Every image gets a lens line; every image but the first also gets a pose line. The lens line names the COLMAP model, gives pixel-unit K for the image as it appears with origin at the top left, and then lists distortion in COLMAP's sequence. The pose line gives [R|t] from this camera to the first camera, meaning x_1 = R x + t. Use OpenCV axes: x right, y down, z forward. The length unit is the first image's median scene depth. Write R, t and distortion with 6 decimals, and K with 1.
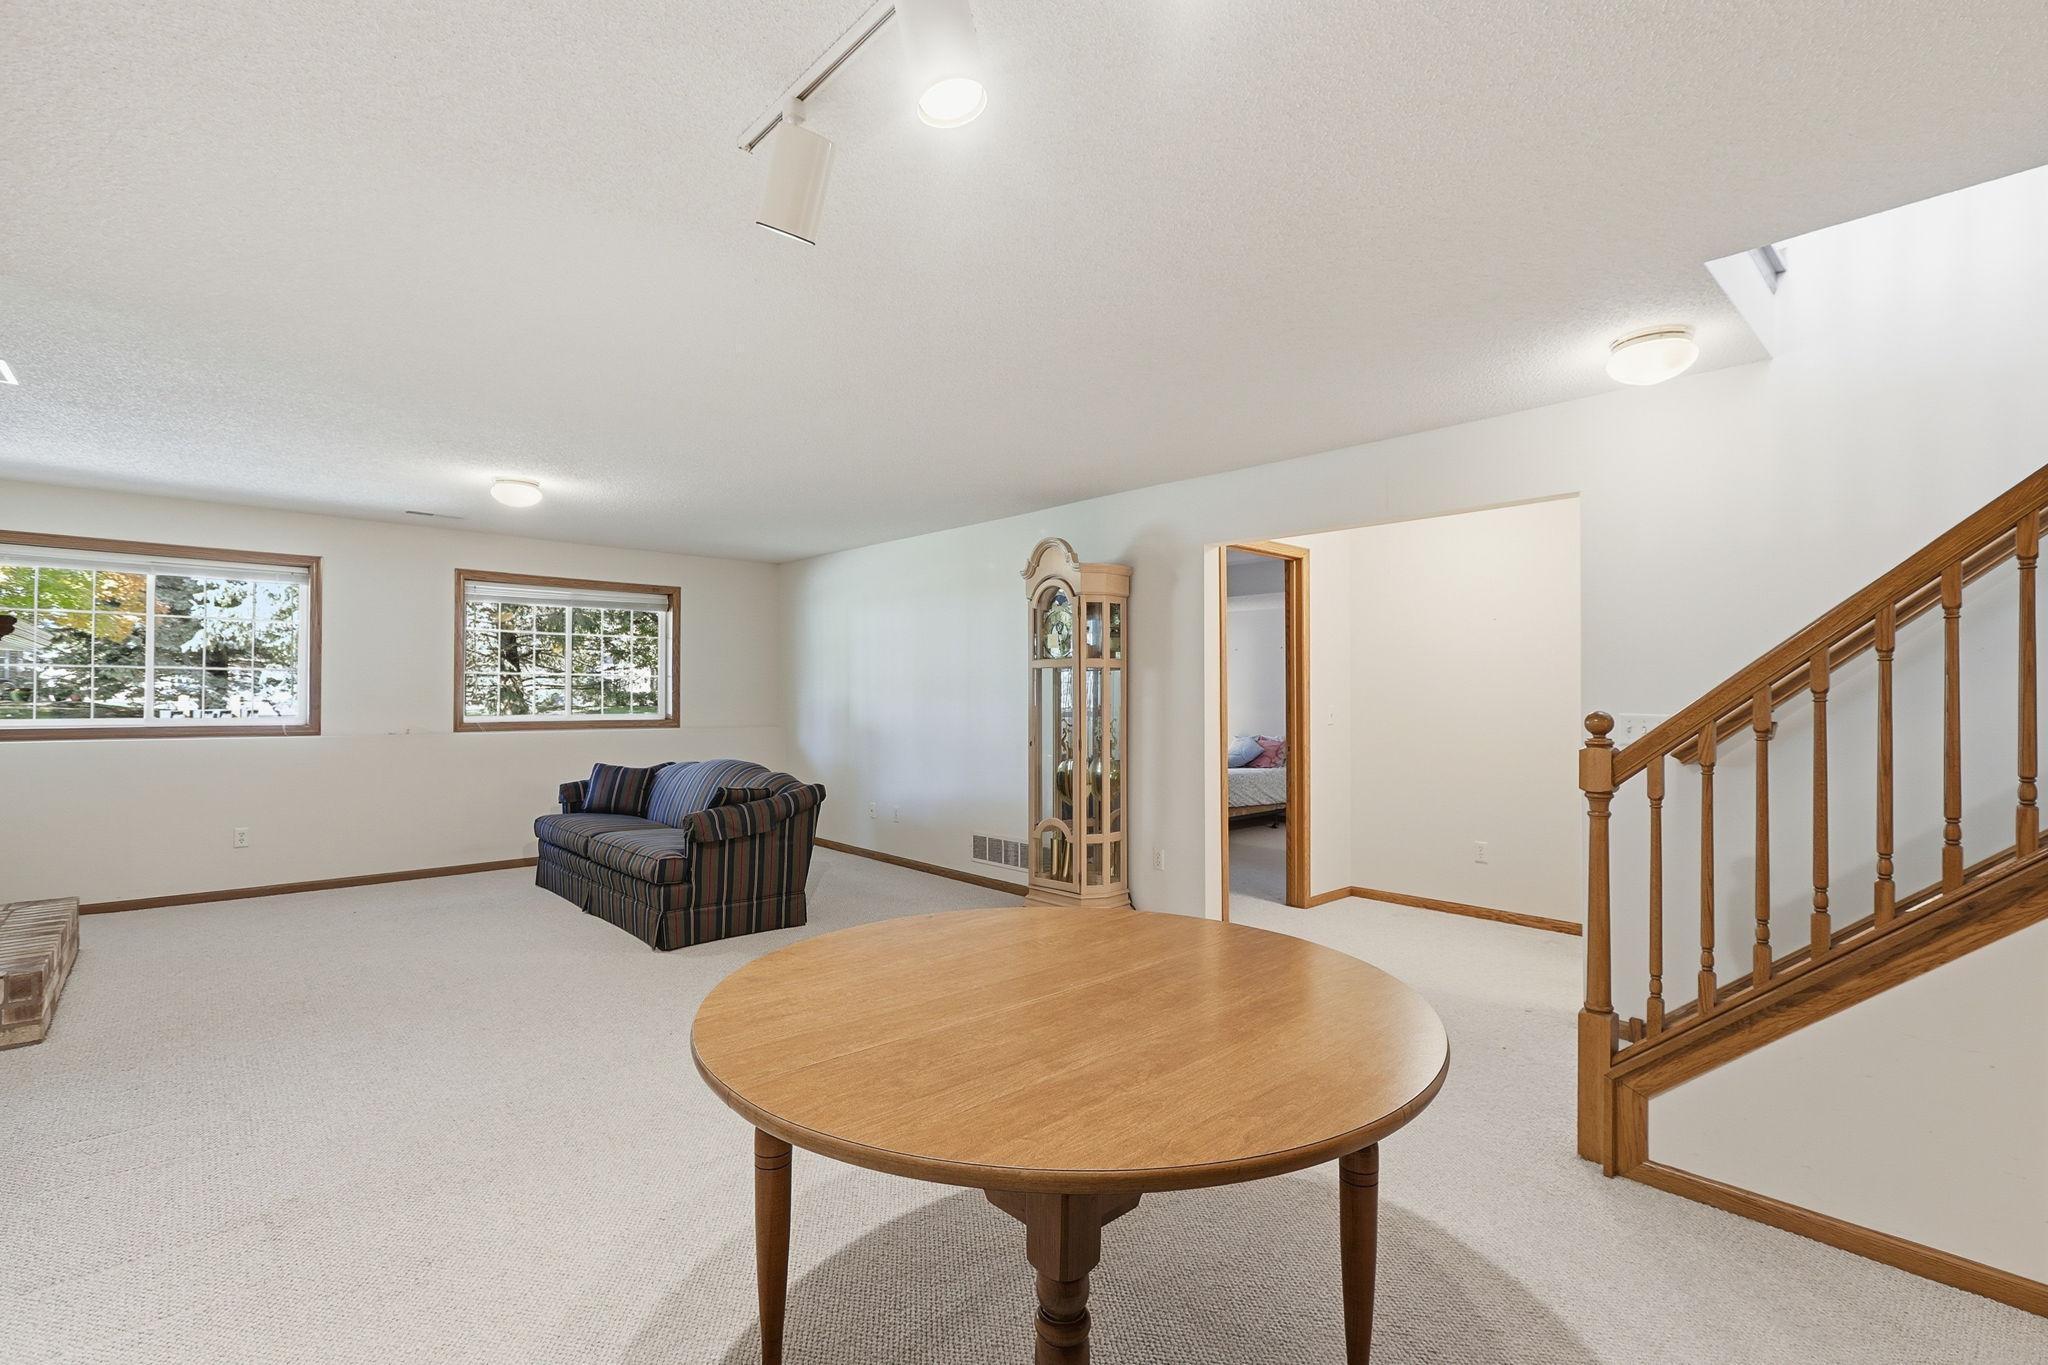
lens RADIAL K [[926.3, 0, 1032.8], [0, 926.3, 690.6], [0, 0, 1]] dist [-0.002613, -0.000117]
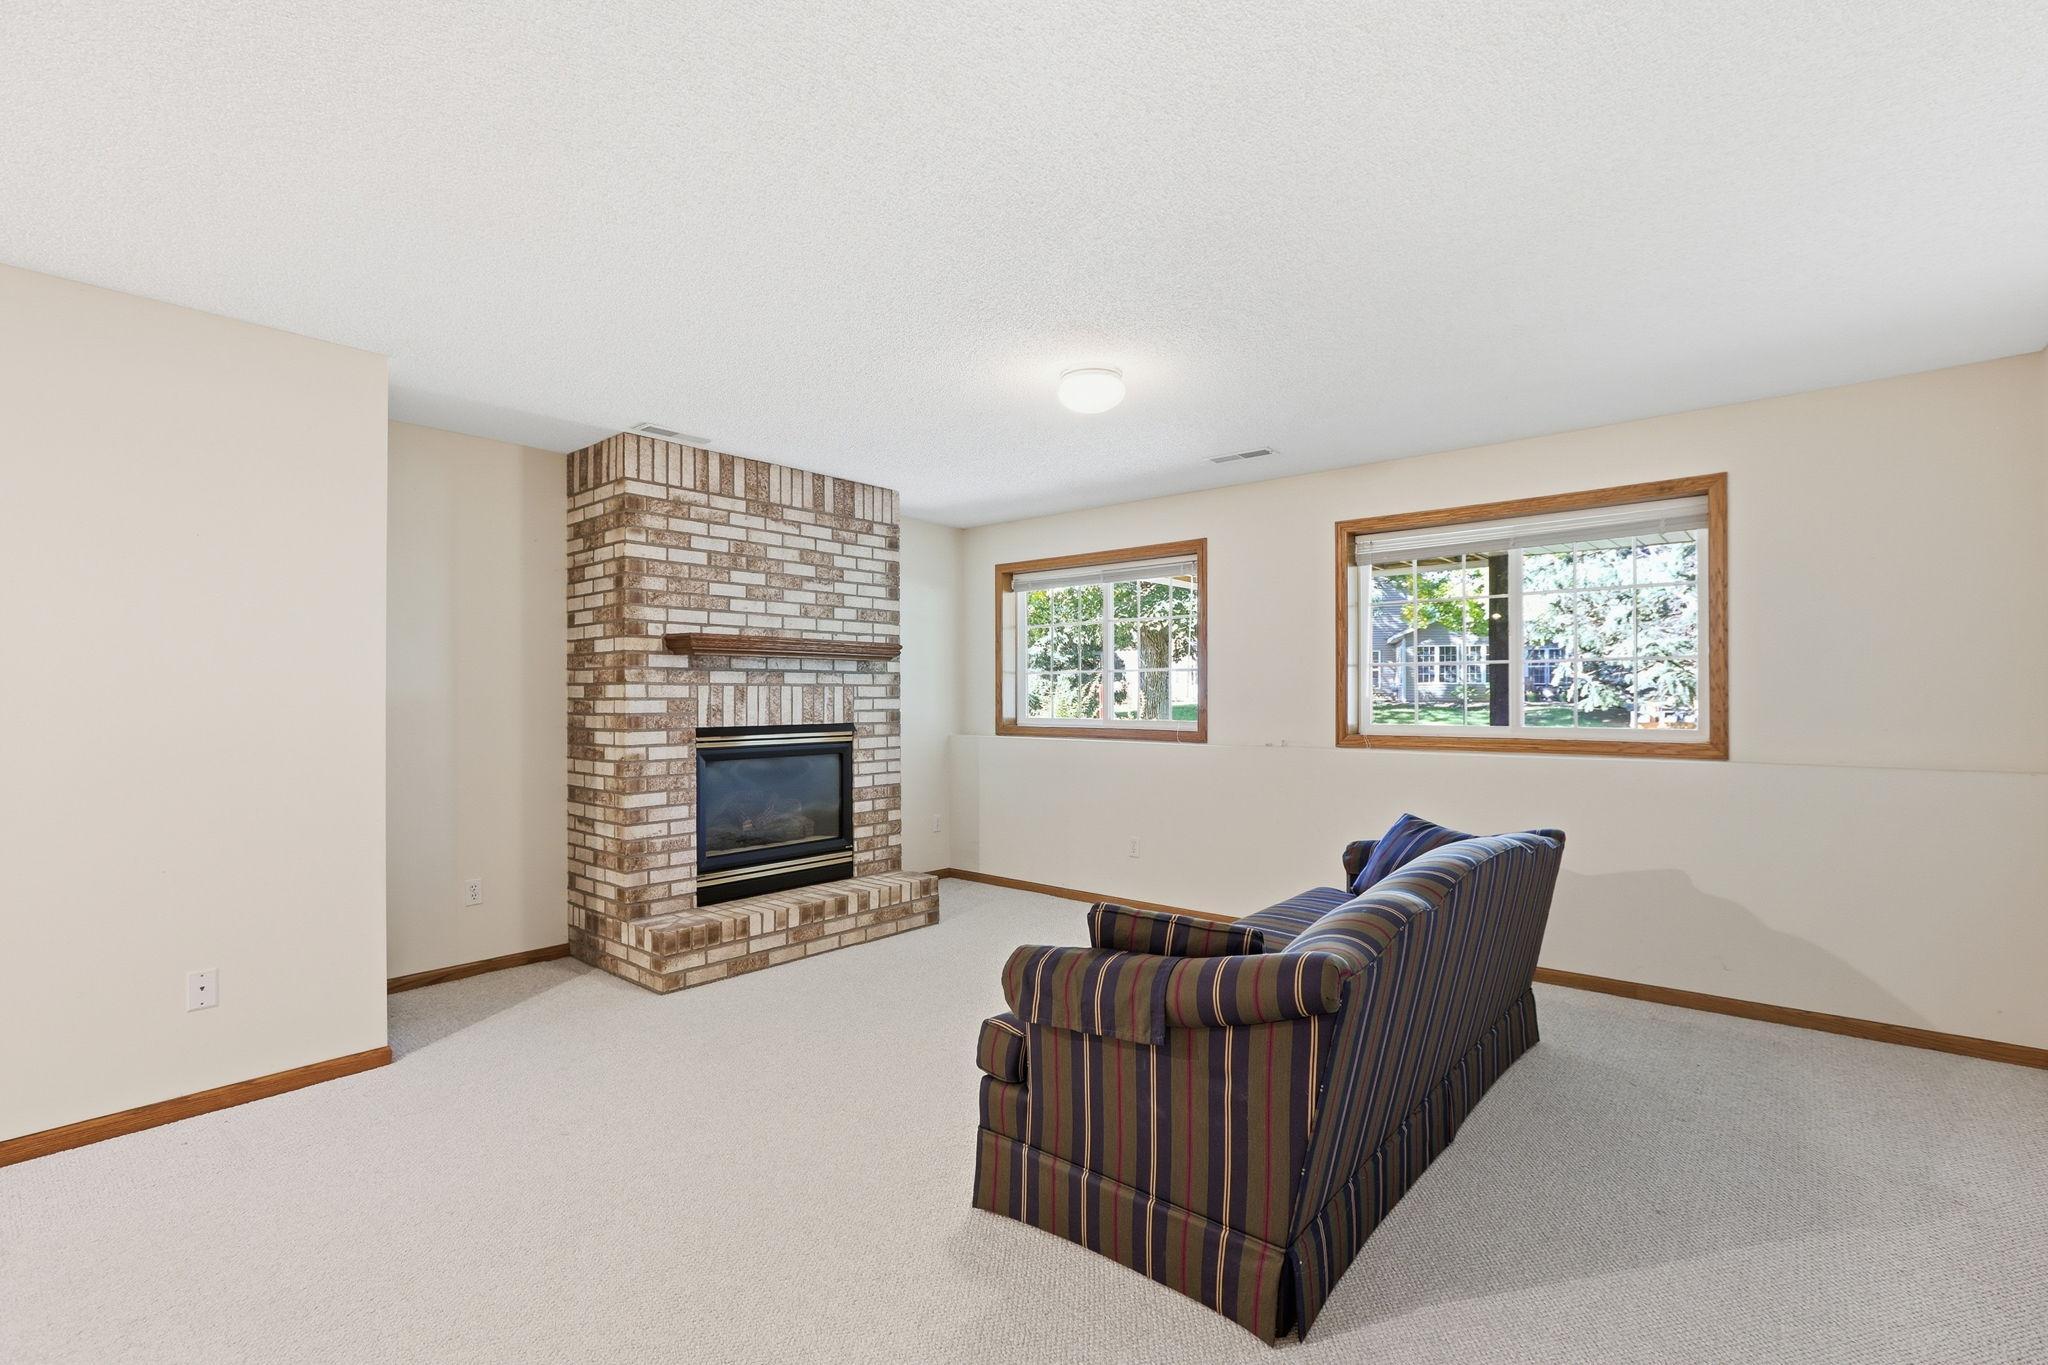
lens RADIAL K [[926.3, 0, 1032.8], [0, 926.3, 690.6], [0, 0, 1]] dist [-0.002613, -0.000117]
pose [[0.106078, -0.008603, -0.994321, 0.097434], [0.012009, 0.999901, -0.007370, 0.004101], [0.994285, -0.011159, 0.106170, 0.866404]]
